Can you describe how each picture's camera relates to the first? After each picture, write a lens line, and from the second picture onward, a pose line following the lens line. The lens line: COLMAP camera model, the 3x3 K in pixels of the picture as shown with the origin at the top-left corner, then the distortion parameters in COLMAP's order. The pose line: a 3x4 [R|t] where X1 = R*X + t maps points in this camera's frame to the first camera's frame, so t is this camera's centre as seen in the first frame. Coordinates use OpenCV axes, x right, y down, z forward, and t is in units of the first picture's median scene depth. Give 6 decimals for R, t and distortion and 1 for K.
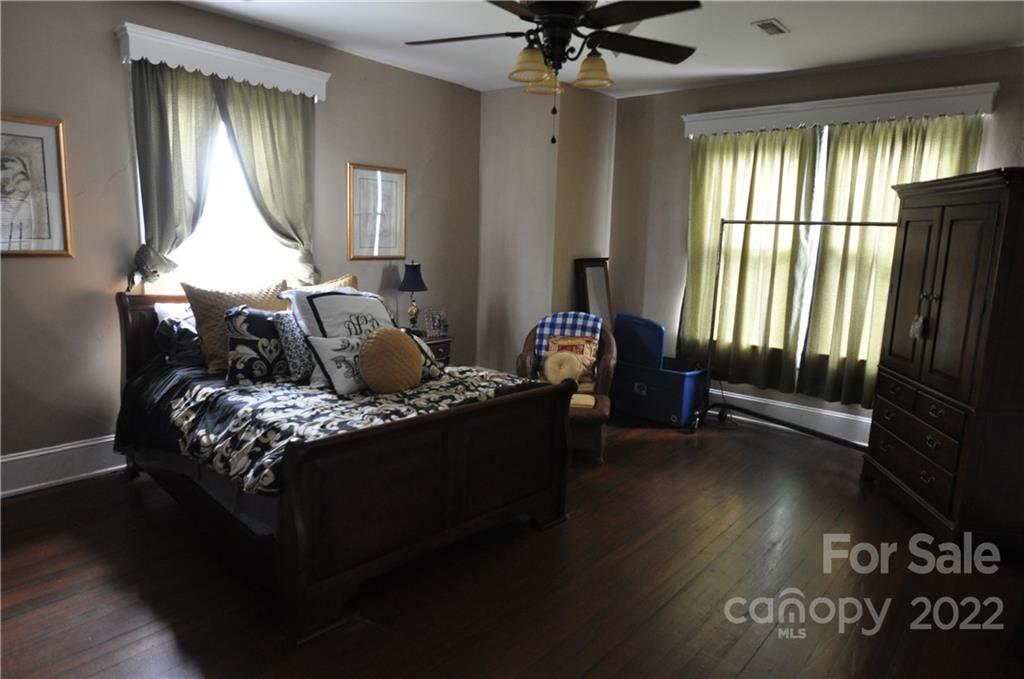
lens RADIAL K [[629.1, 0, 511.6], [0, 629.1, 335.8], [0, 0, 1]] dist [-0.009087, -0.005002]
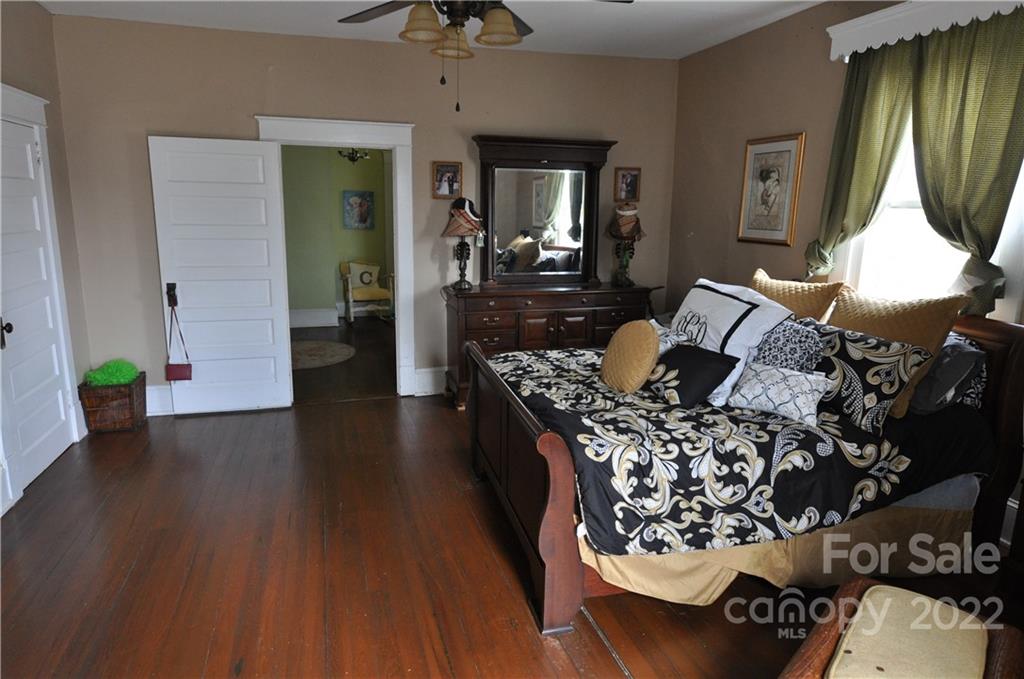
lens RADIAL K [[629.1, 0, 511.6], [0, 629.1, 335.8], [0, 0, 1]] dist [-0.009087, -0.005002]
pose [[-0.540841, 0.125625, -0.831691, 0.616918], [-0.161141, 0.954994, 0.249038, -0.176190], [0.825545, 0.268710, -0.496256, 1.207186]]
